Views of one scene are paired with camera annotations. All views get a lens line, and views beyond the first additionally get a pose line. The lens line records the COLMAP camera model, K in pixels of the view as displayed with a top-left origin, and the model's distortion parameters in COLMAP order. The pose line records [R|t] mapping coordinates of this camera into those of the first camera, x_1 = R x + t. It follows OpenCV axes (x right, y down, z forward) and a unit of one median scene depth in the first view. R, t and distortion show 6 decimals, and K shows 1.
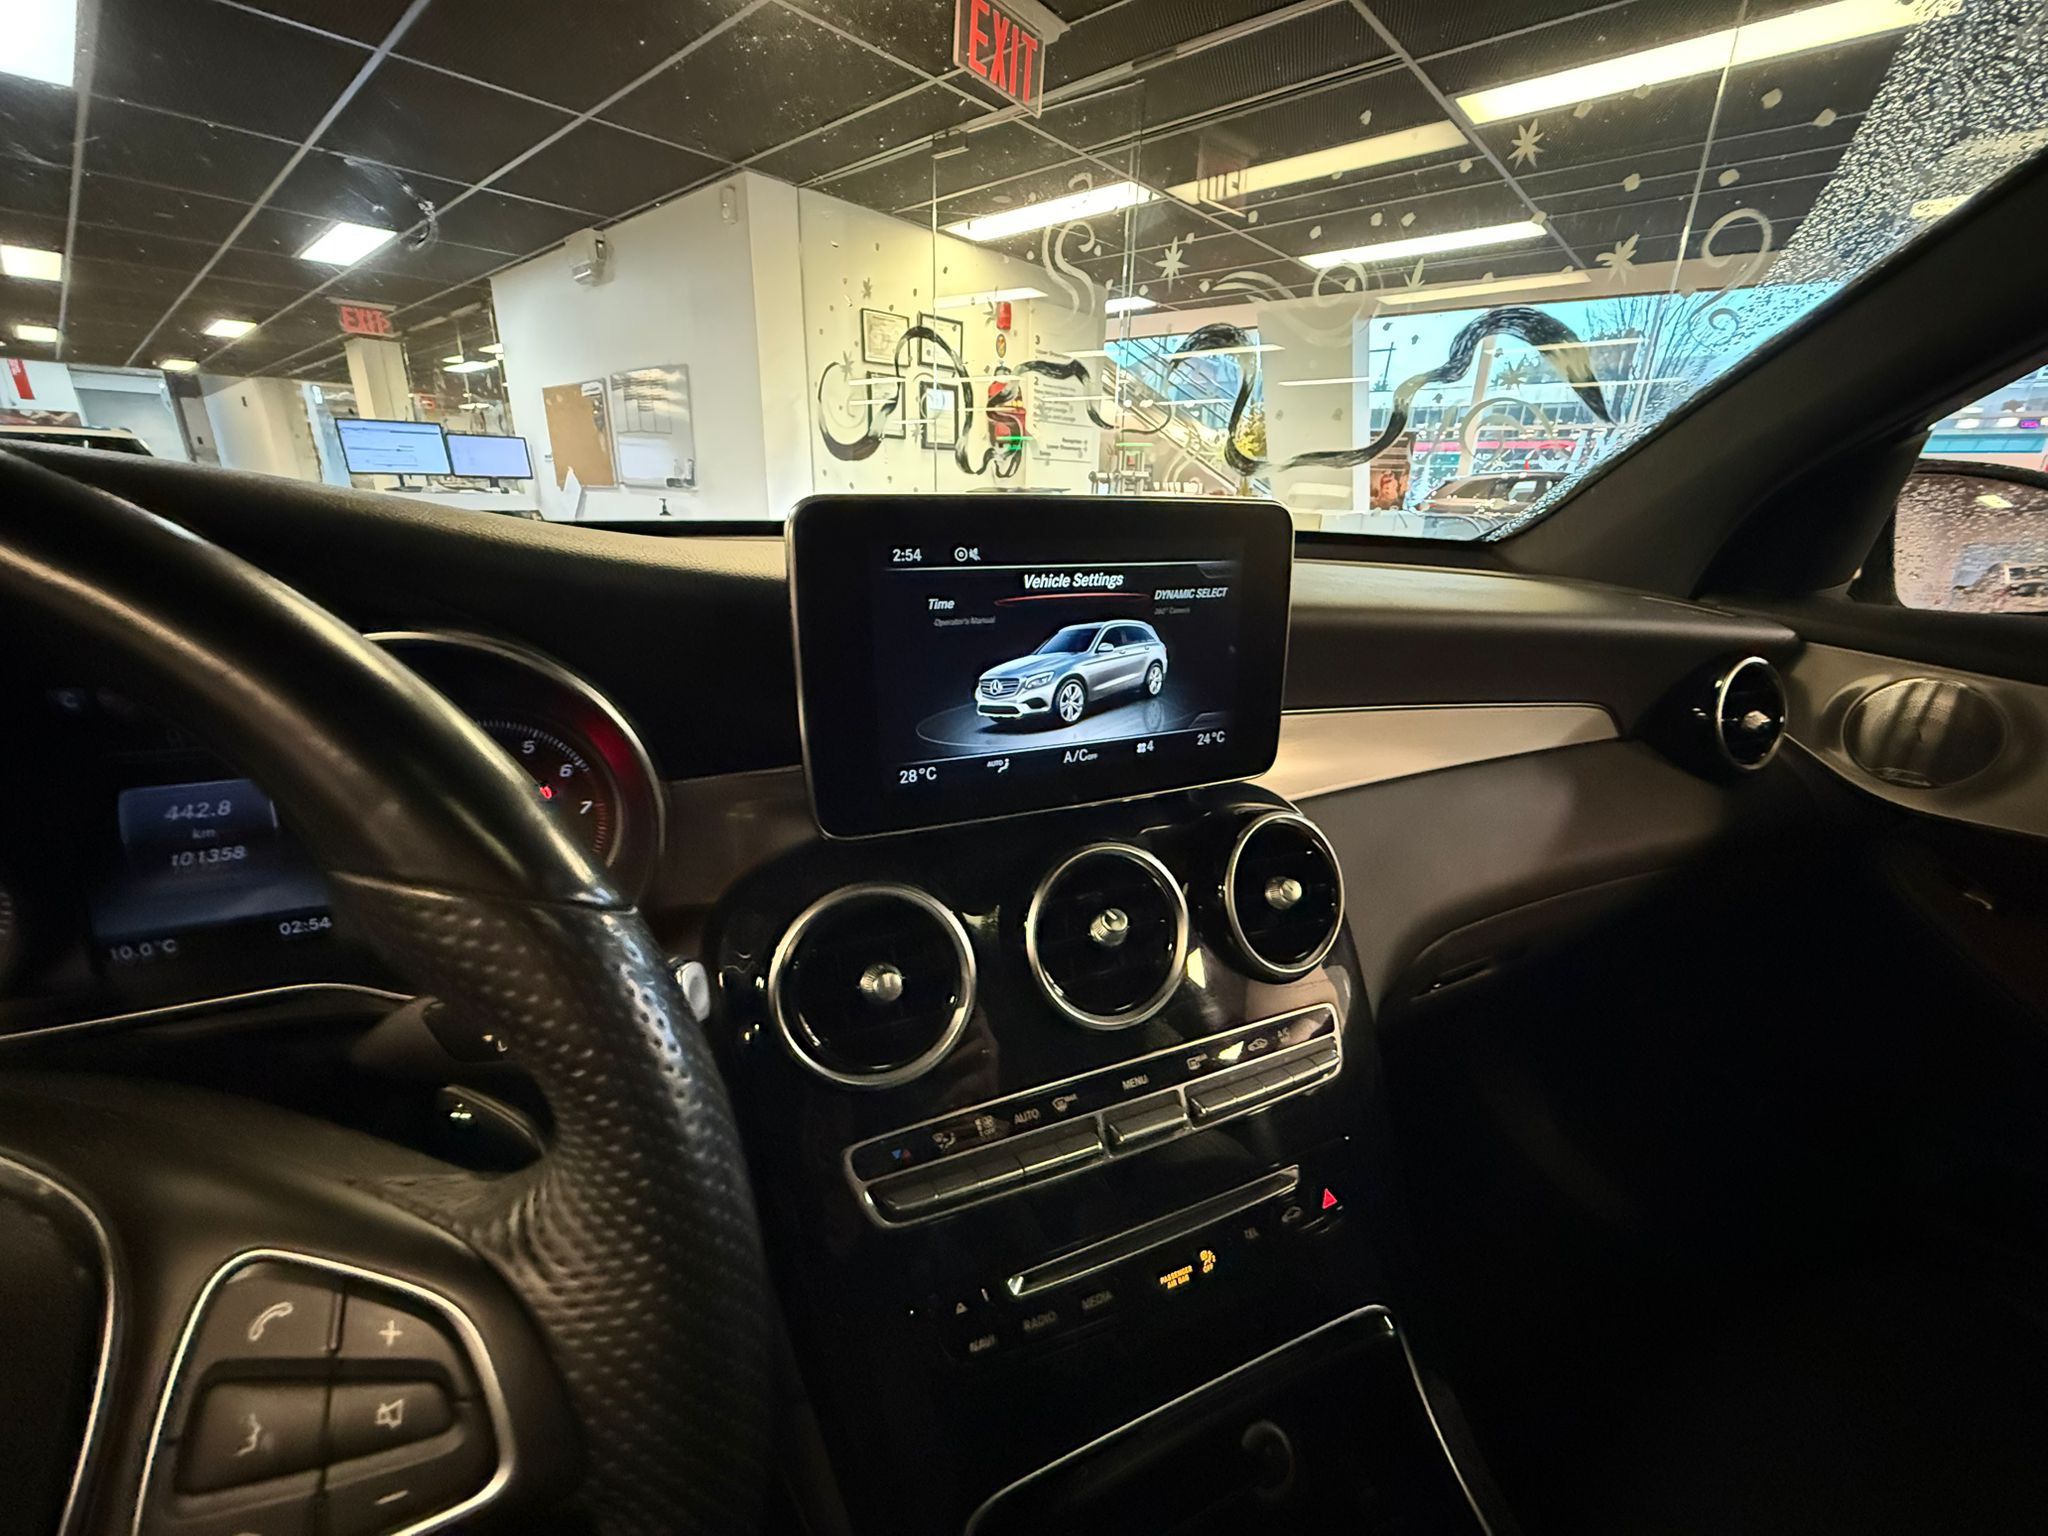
lens RADIAL K [[812.6, 0, 1018.6], [0, 812.6, 767.5], [0, 0, 1]] dist [0.000044, -0.000824]
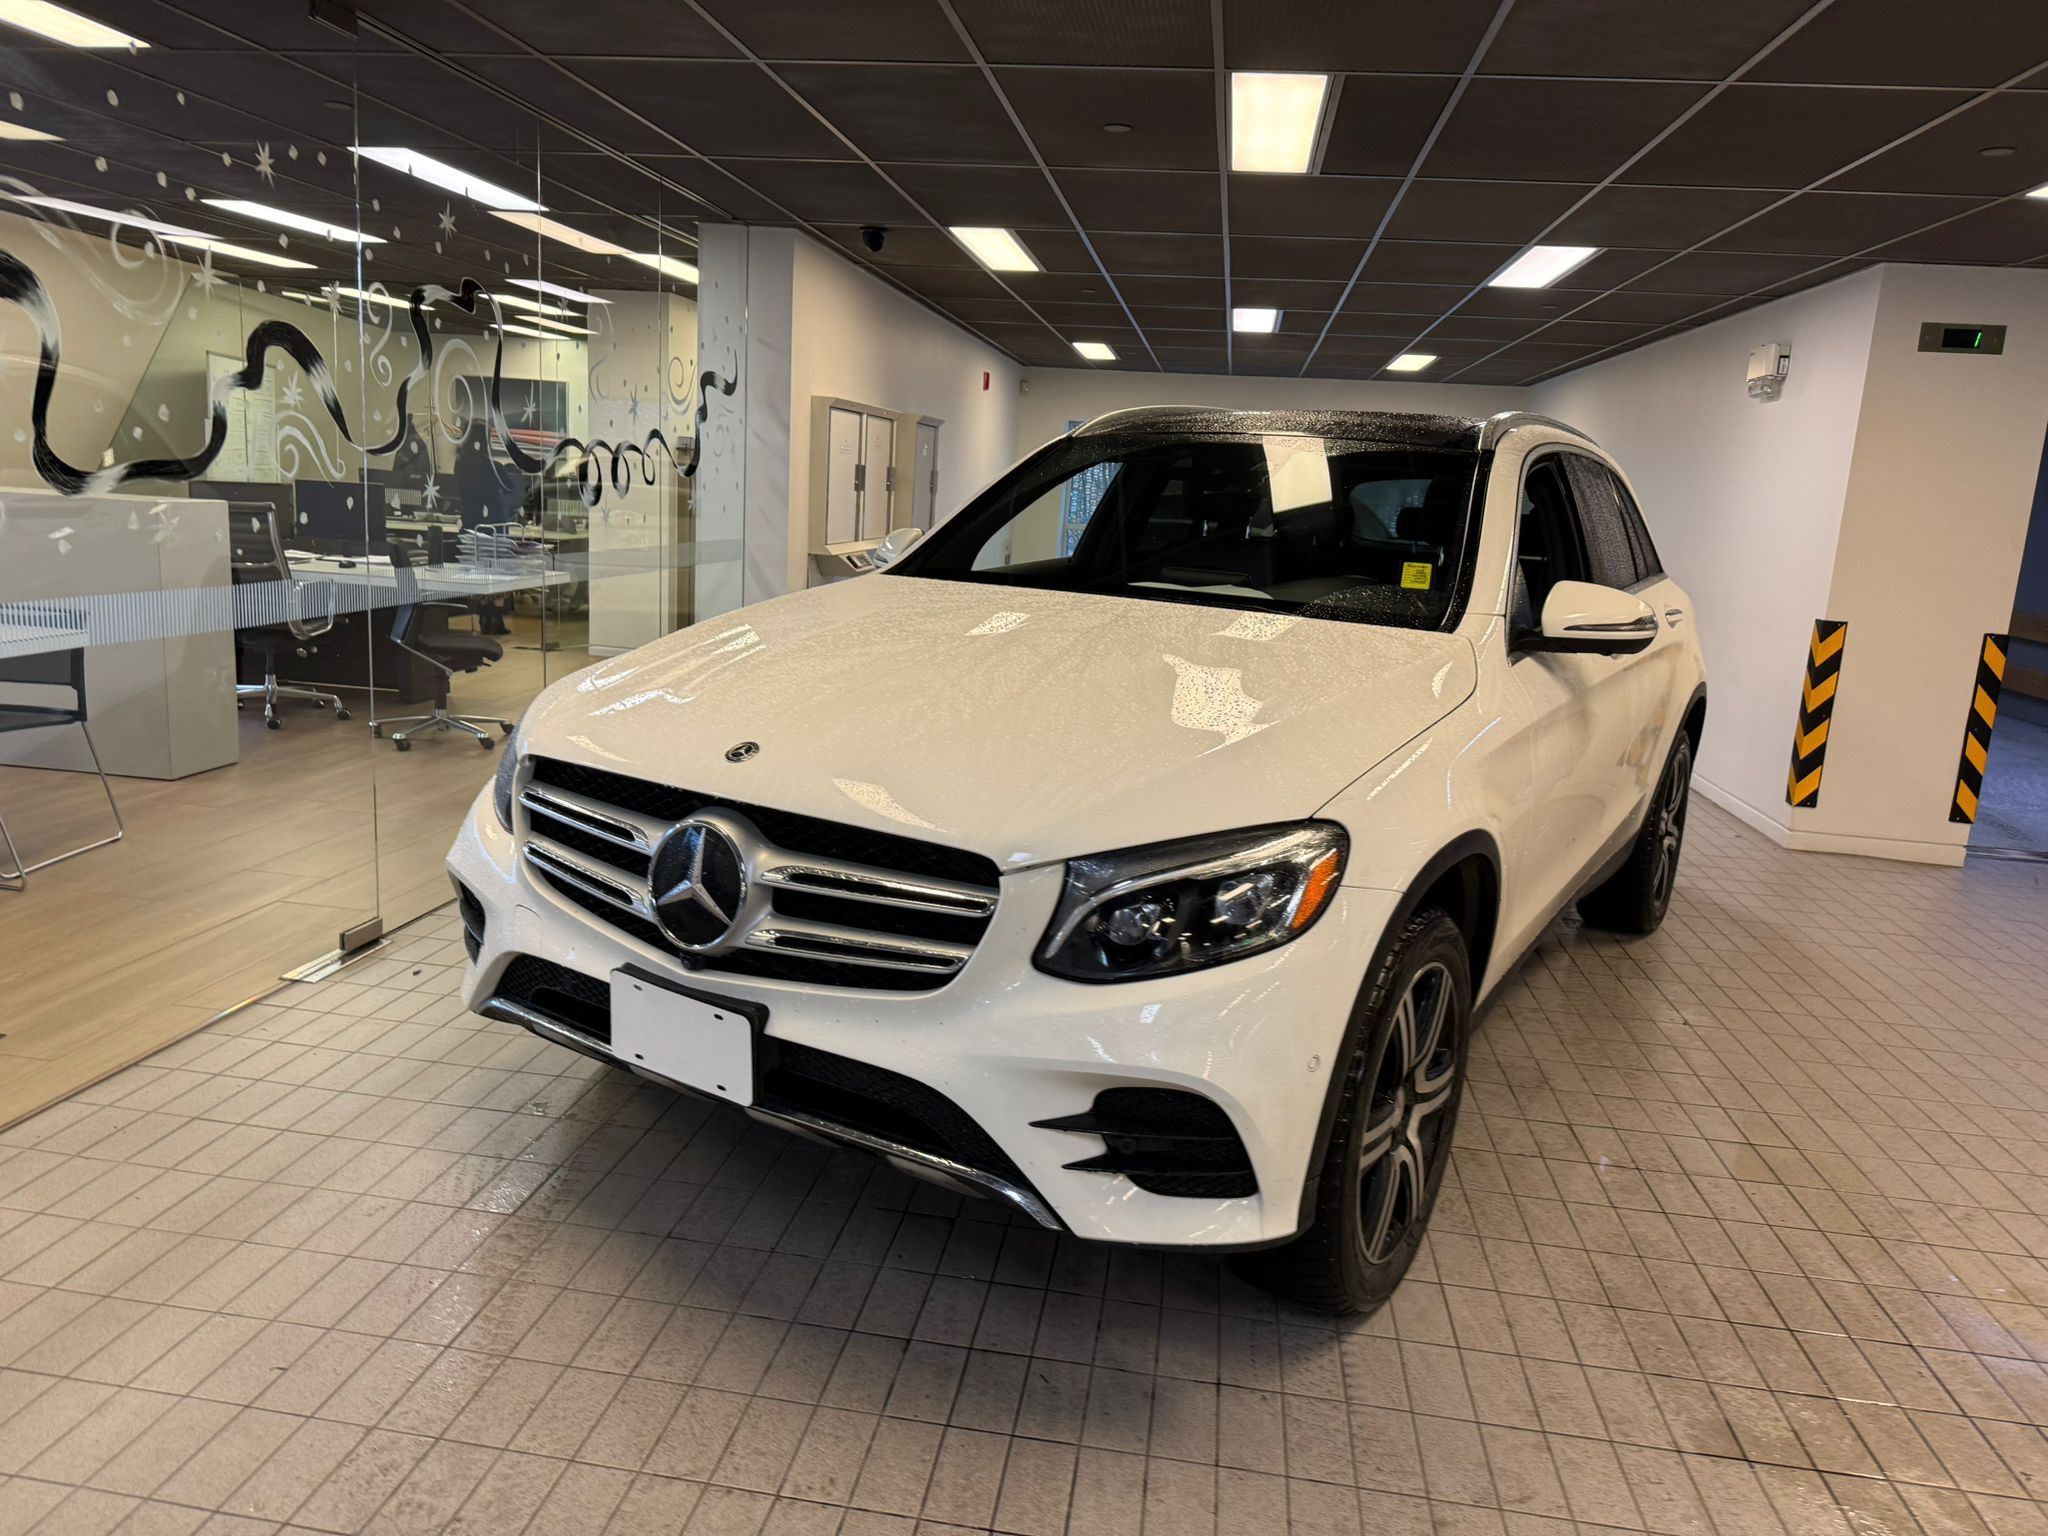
lens RADIAL K [[1458.9, 0, 1024.0], [0, 1458.9, 768.0], [0, 0, 1]] dist [-0.001339, -0.003950]
pose [[-0.551142, -0.221344, 0.804518, -0.785847], [0.202482, 0.899877, 0.386293, -0.327630], [-0.809471, 0.375803, -0.451142, 0.717418]]
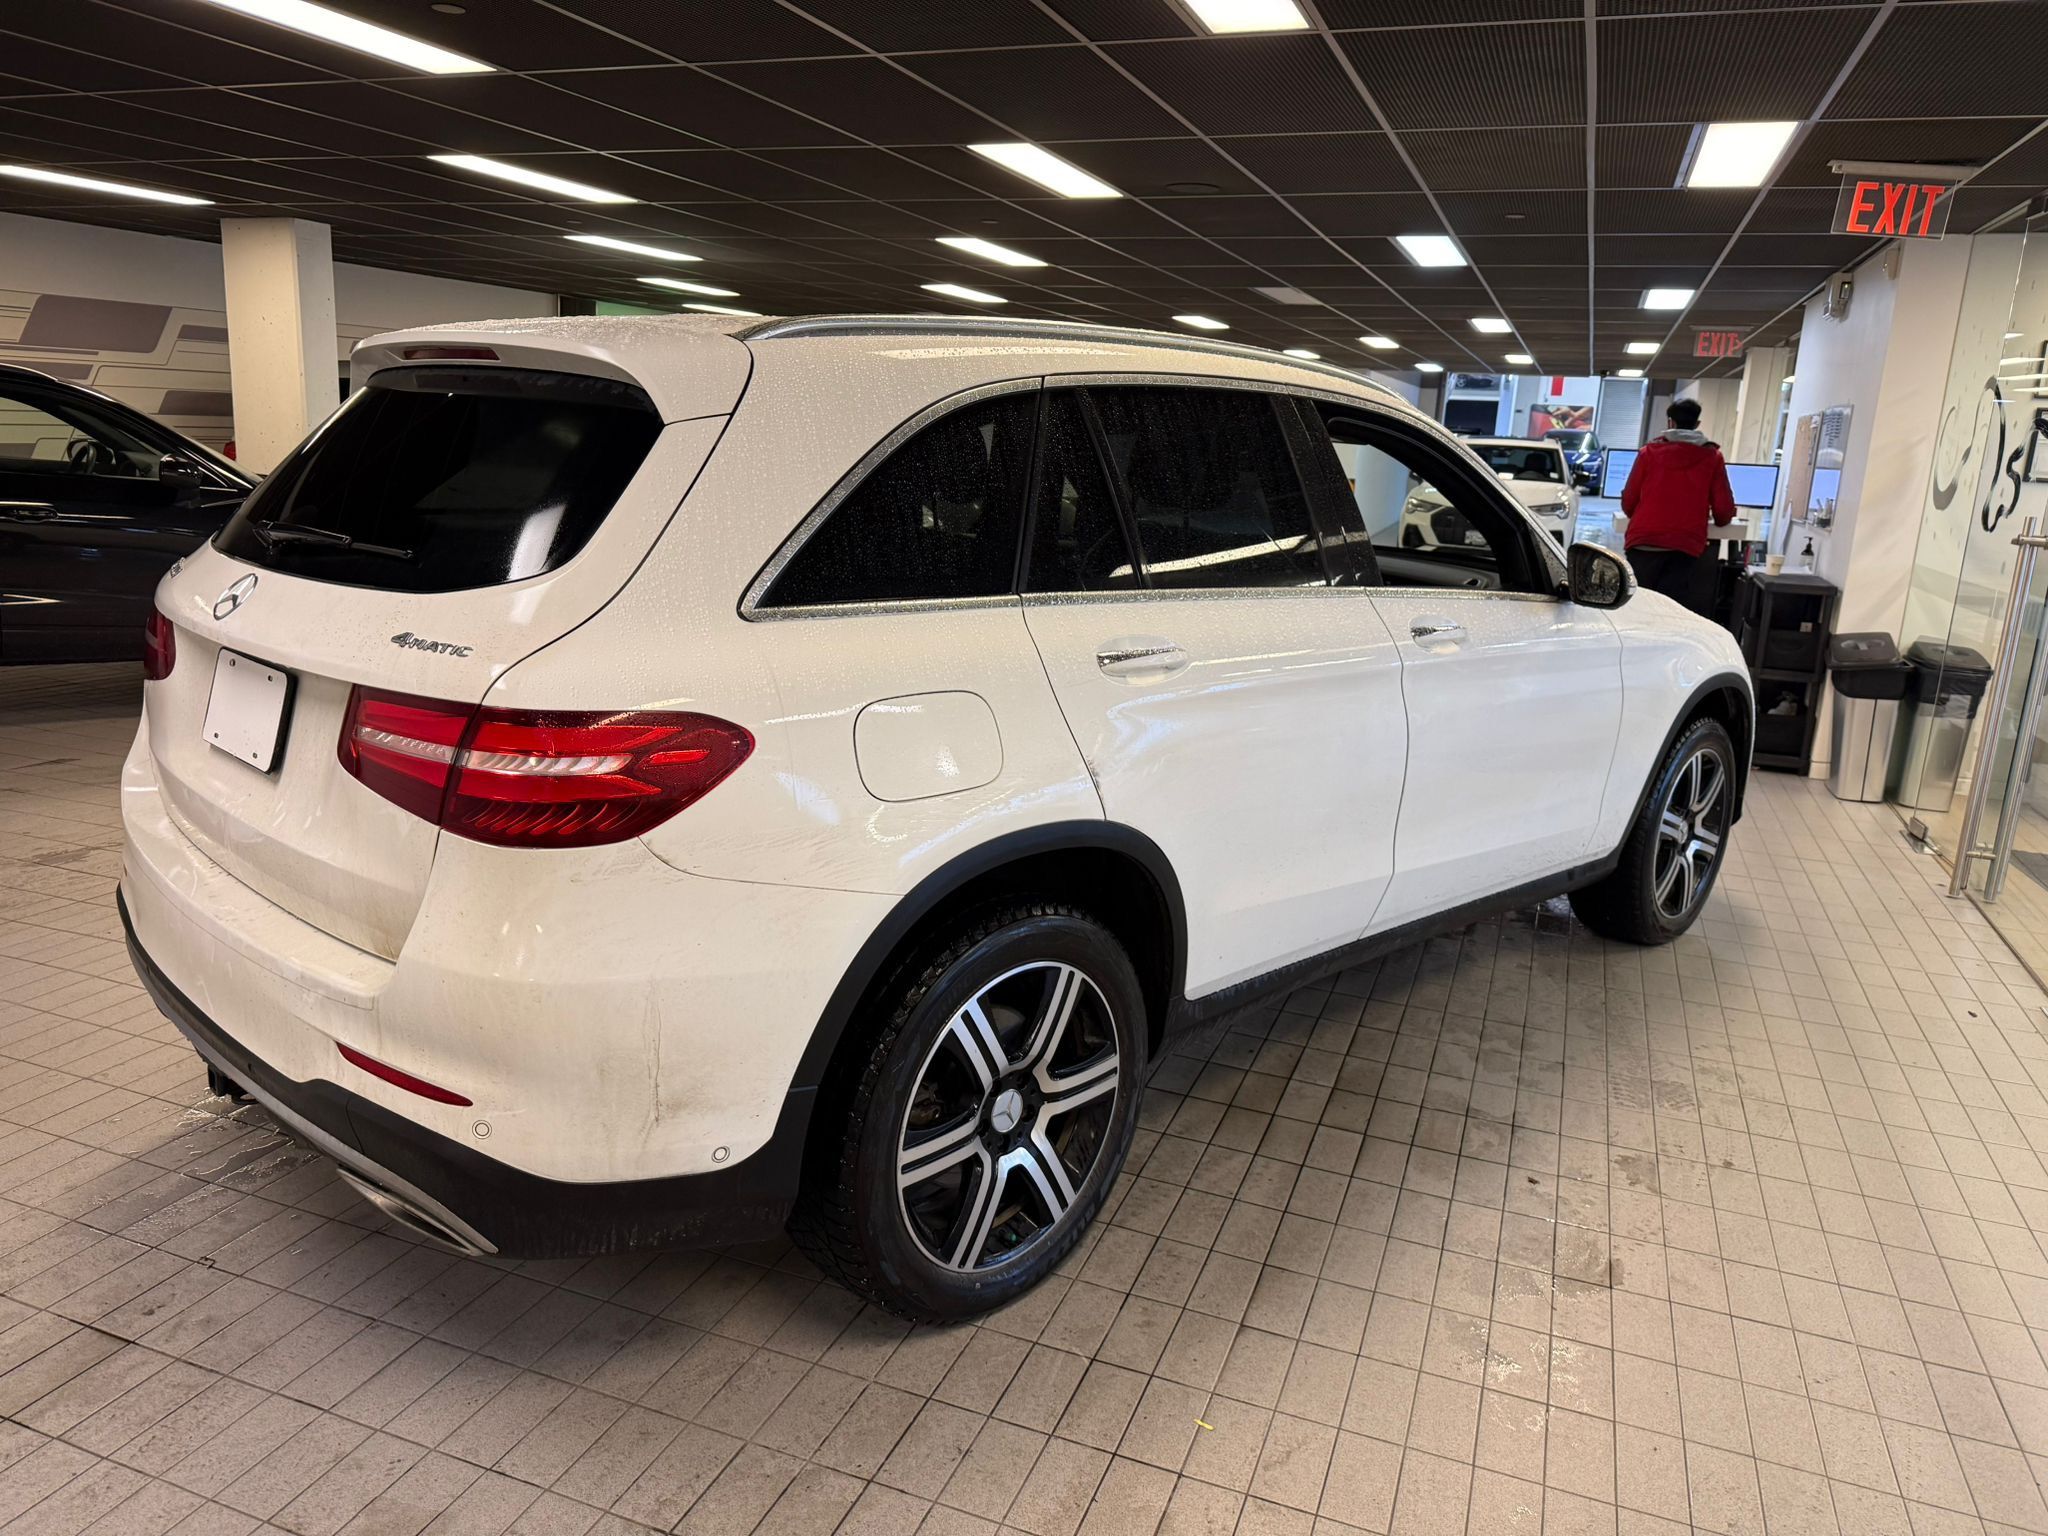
lens RADIAL K [[1455.8, 0, 1026.6], [0, 1455.8, 783.4], [0, 0, 1]] dist [0.010351, -0.018953]
pose [[0.356382, 0.215741, -0.909092, 1.041413], [-0.340705, 0.935990, 0.088561, 0.117771], [0.870007, 0.278170, 0.407074, -0.489681]]
